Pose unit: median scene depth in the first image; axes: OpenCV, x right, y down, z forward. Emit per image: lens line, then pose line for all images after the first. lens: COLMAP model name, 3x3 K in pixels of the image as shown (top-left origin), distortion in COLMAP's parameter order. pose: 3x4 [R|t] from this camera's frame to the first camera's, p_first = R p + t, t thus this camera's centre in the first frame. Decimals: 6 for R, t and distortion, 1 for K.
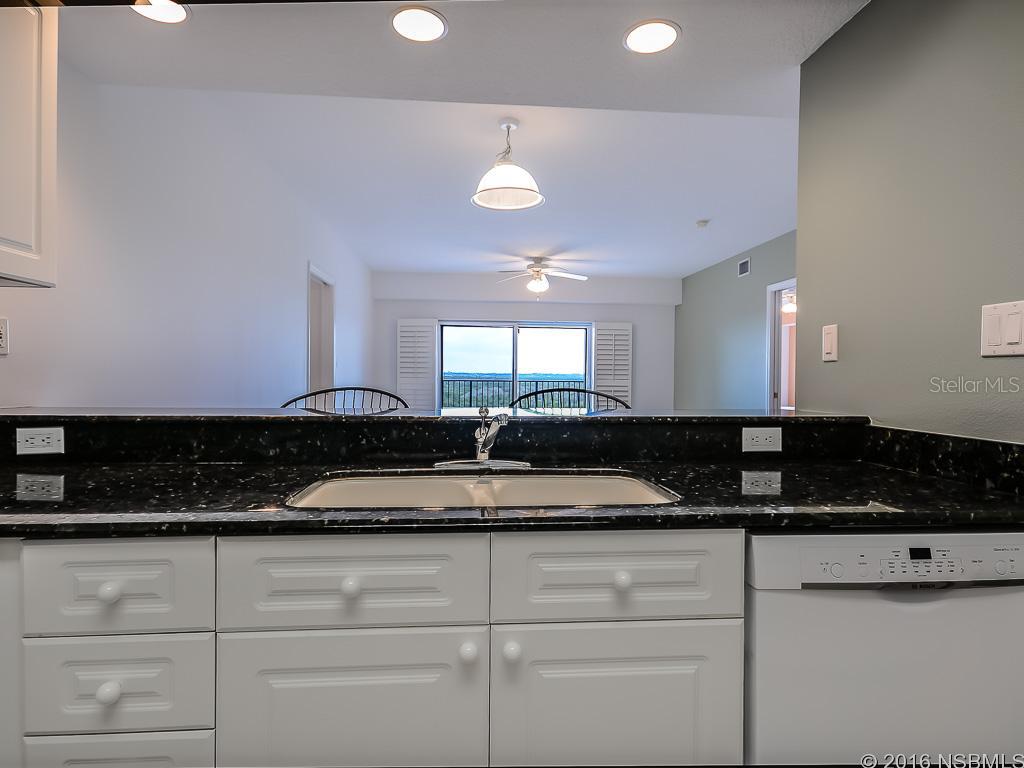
lens RADIAL K [[568.4, 0, 512.0], [0, 568.4, 384.0], [0, 0, 1]] dist [-0.000681, 0.000036]
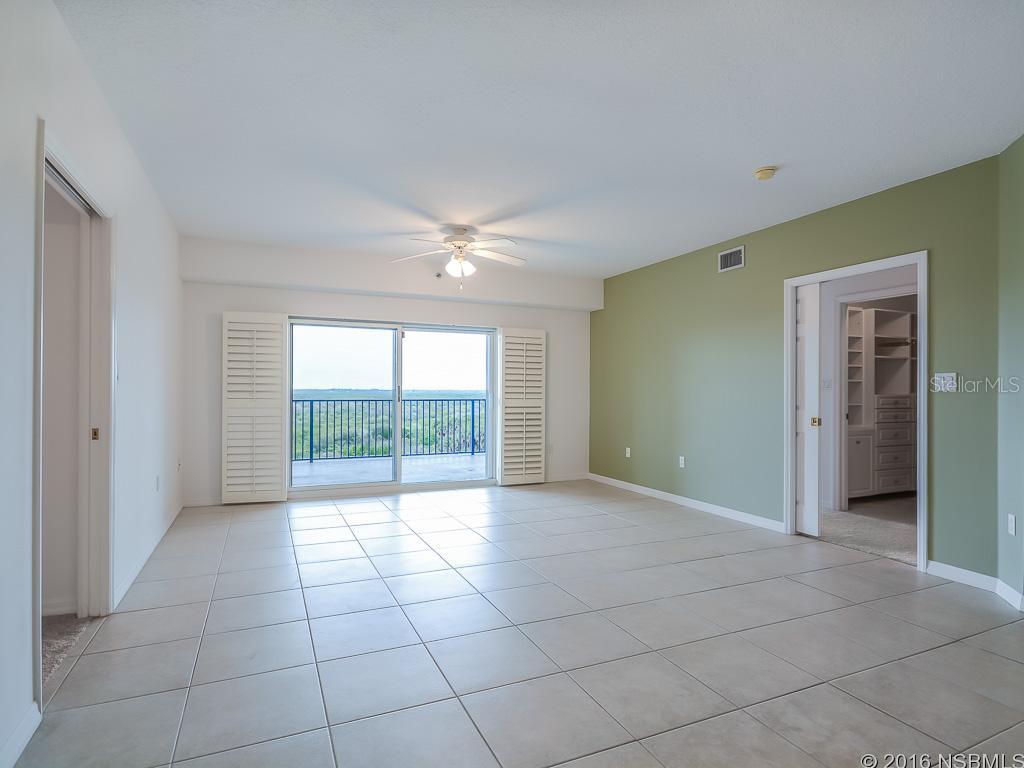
lens RADIAL K [[541.4, 0, 512.0], [0, 541.4, 384.0], [0, 0, 1]] dist [0.043530, 0.000296]
pose [[0.943506, 0.008651, 0.331242, -0.094191], [0.000422, 0.999627, -0.027307, -0.007936], [-0.331355, 0.025904, 0.943150, 0.282194]]
